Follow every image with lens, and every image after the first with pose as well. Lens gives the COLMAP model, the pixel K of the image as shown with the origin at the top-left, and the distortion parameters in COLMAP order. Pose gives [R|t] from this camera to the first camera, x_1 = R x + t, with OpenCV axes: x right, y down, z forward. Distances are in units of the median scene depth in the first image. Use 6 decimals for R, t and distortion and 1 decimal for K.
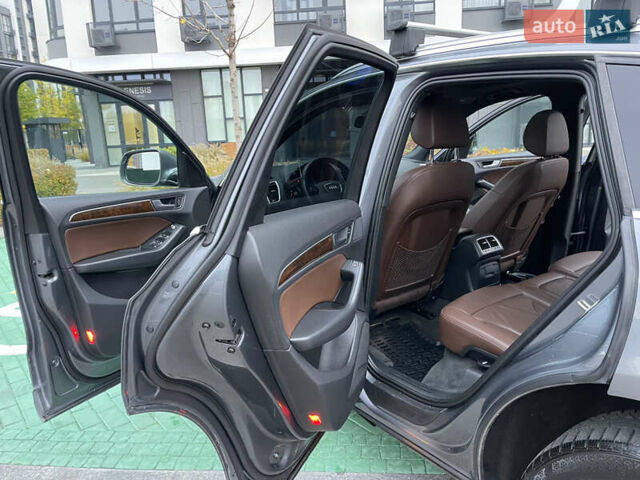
lens RADIAL K [[482.1, 0, 318.2], [0, 482.1, 242.4], [0, 0, 1]] dist [0.083255, -0.114387]
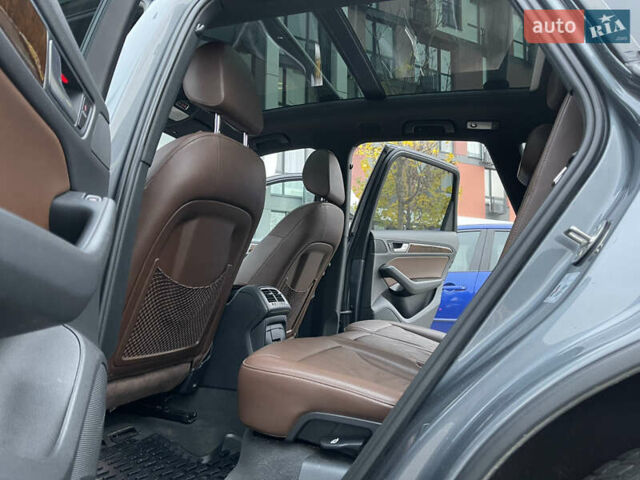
lens RADIAL K [[482.1, 0, 318.2], [0, 482.1, 242.4], [0, 0, 1]] dist [0.083255, -0.114387]
pose [[0.832830, 0.109701, 0.542550, 0.009720], [0.069211, 0.951835, -0.298697, 0.140664], [-0.549185, 0.286314, 0.785124, 0.374957]]
